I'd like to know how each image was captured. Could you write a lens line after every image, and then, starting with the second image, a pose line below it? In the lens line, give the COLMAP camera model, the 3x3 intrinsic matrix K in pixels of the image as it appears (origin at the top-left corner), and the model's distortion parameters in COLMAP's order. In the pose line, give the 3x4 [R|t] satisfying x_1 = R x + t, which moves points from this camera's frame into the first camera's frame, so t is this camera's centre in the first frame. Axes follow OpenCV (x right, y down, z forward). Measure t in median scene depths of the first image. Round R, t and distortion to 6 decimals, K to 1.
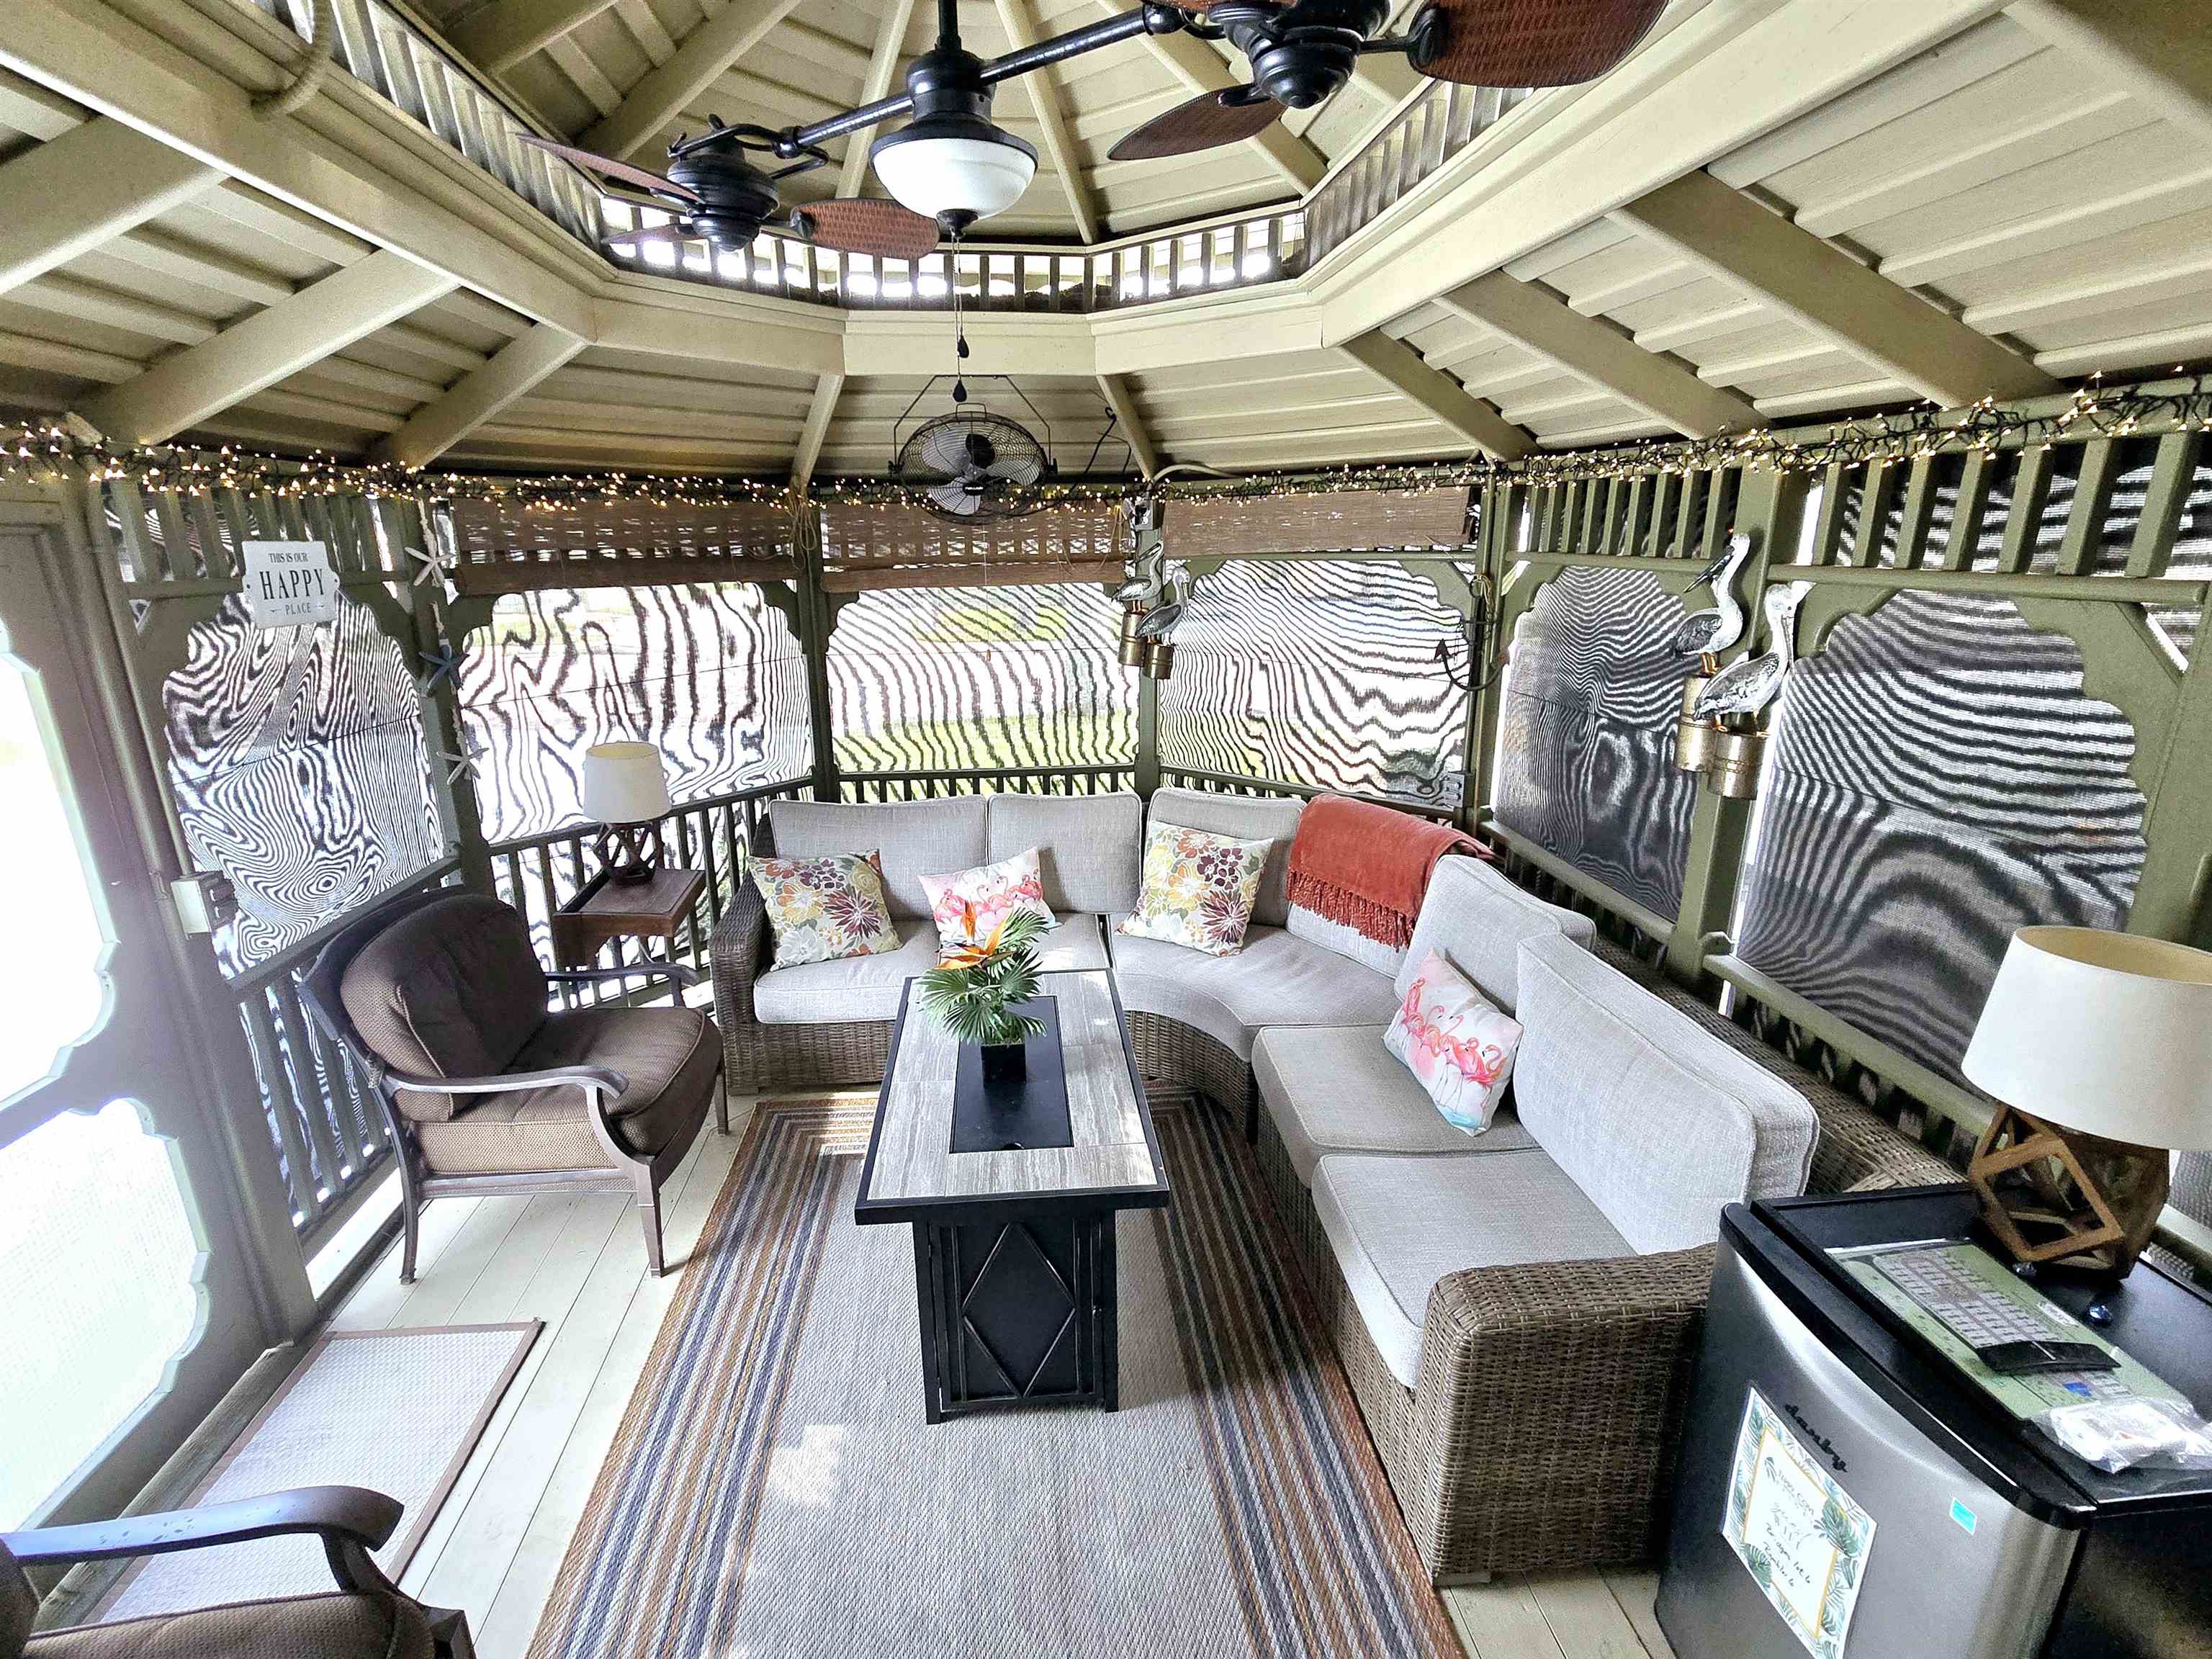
lens RADIAL K [[901.0, 0, 1106.0], [0, 901.0, 829.5], [0, 0, 1]] dist [-0.000063, -0.000004]
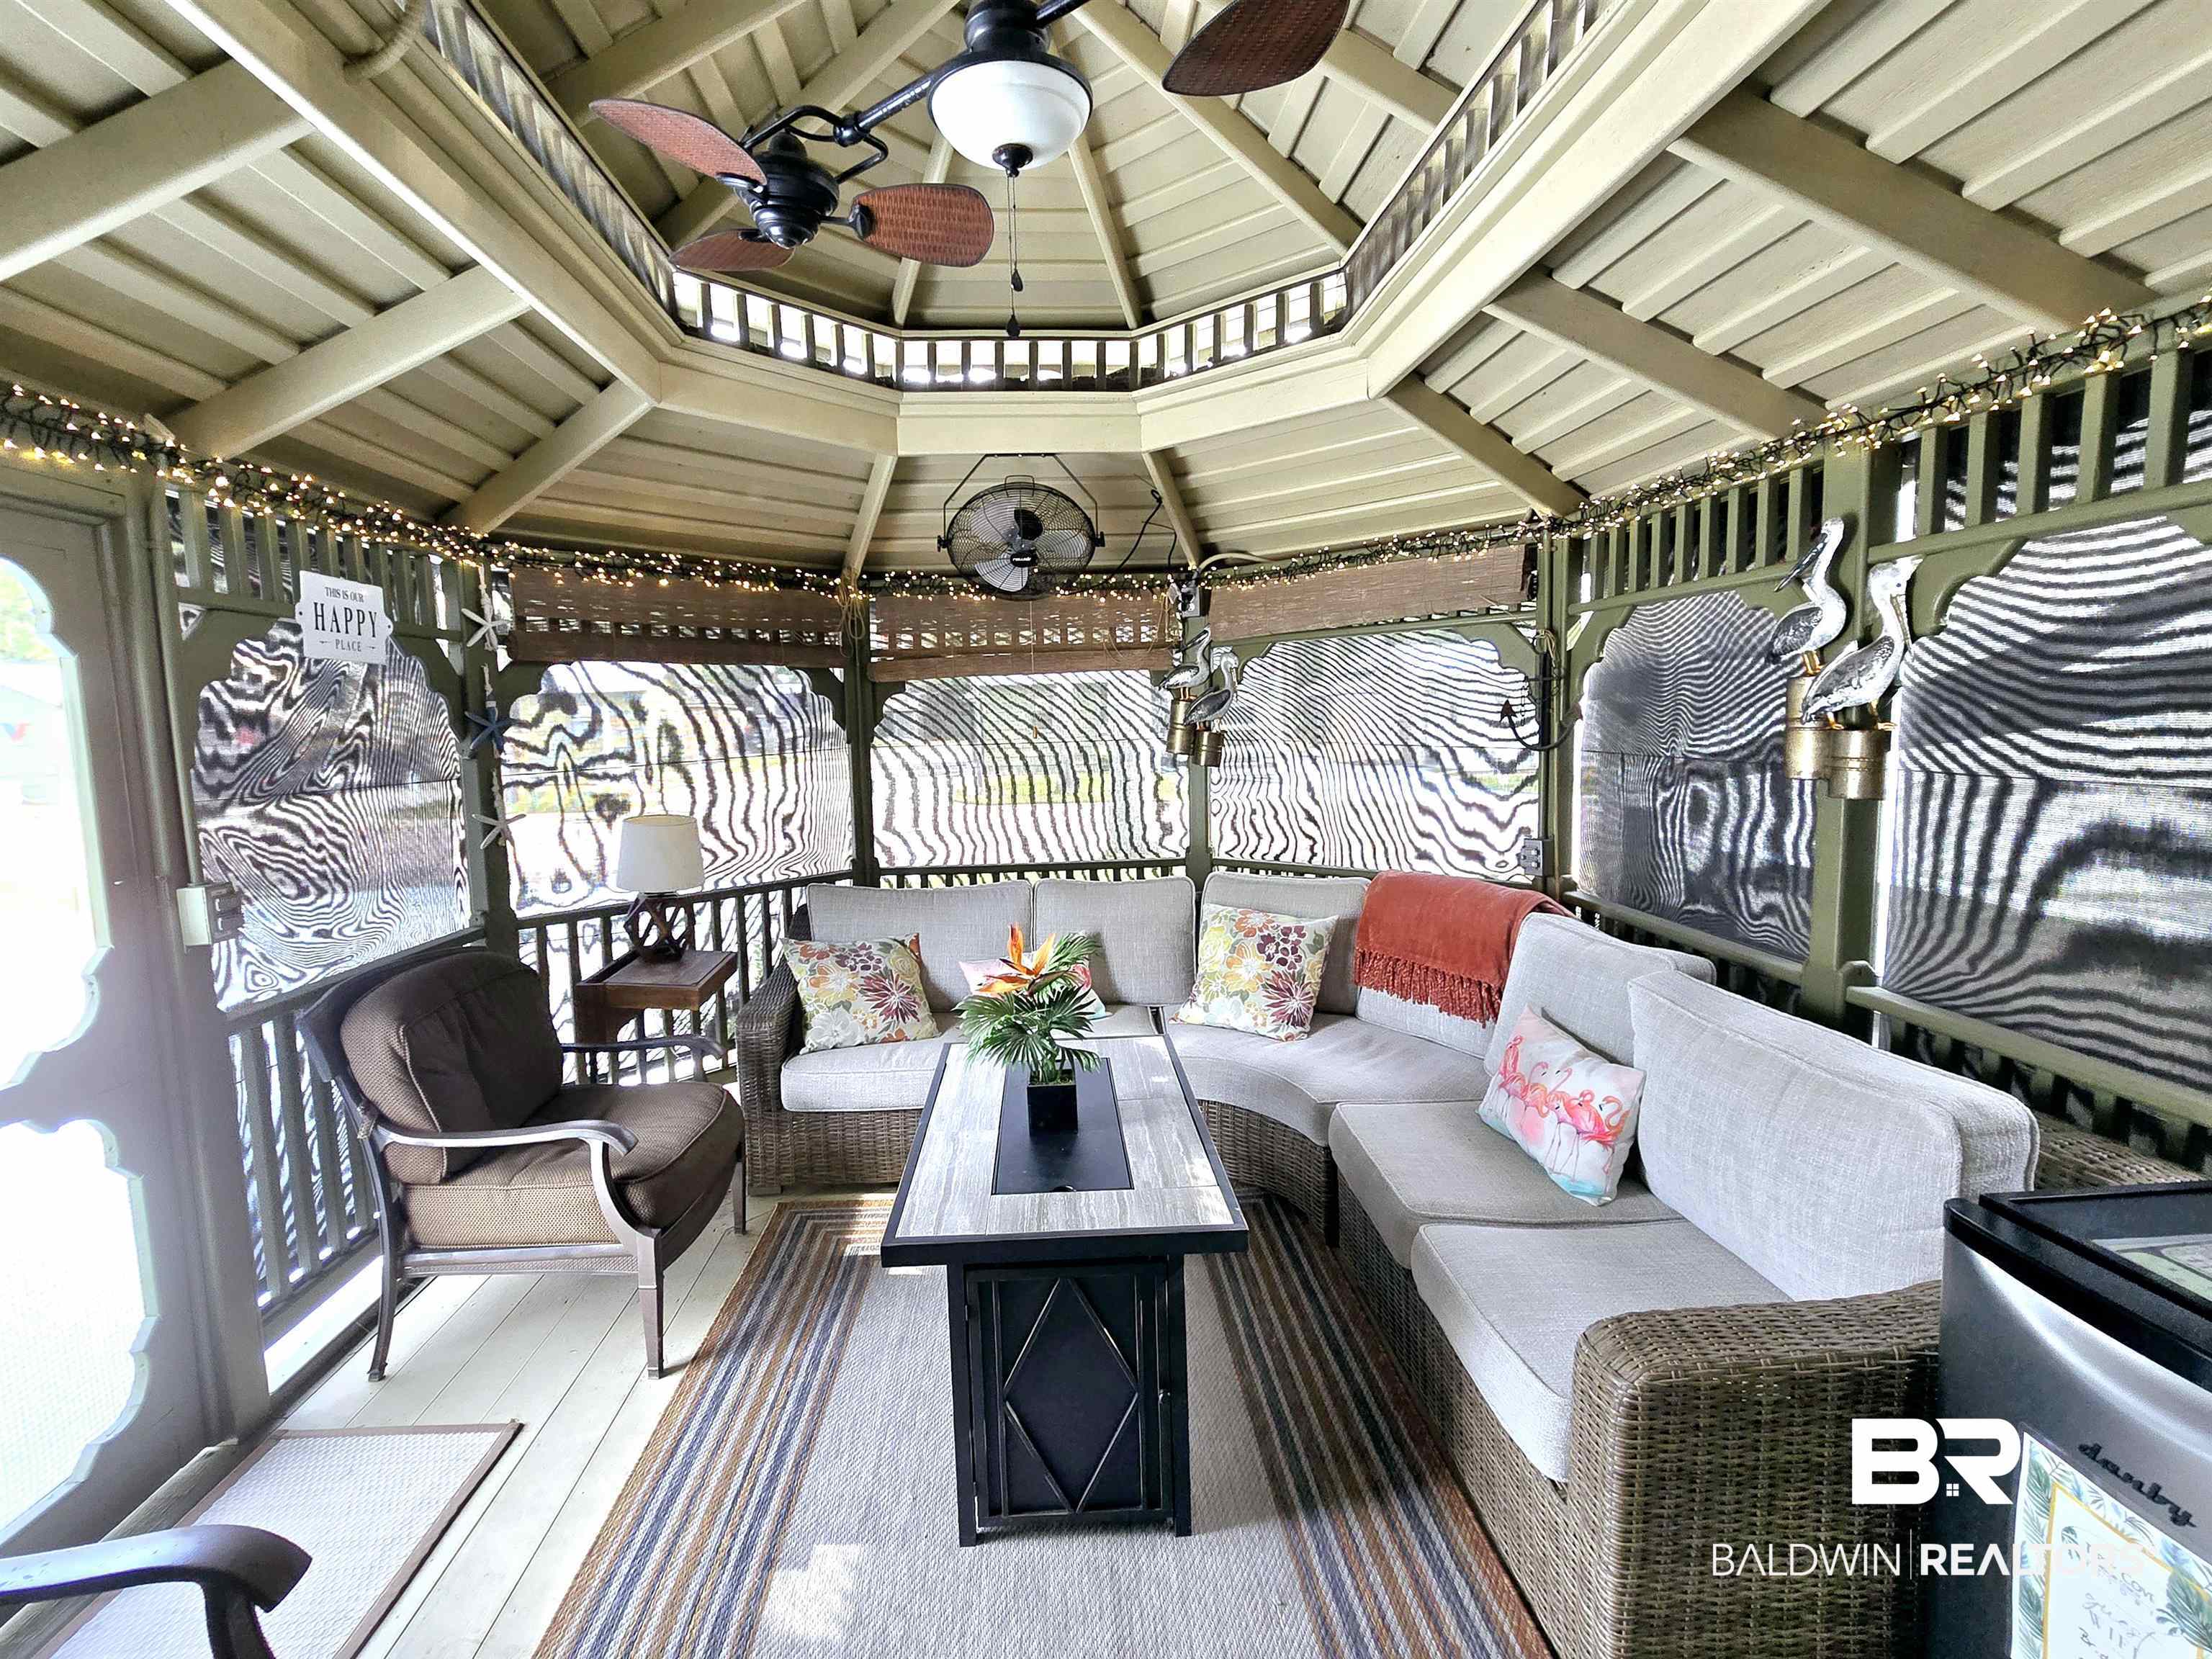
lens RADIAL K [[930.1, 0, 1115.3], [0, 930.1, 807.5], [0, 0, 1]] dist [-0.001292, 0.001130]
pose [[0.999108, -0.014710, -0.039589, -0.009093], [0.008314, 0.987543, -0.157132, 0.090791], [0.041407, 0.156663, 0.986784, 0.042592]]
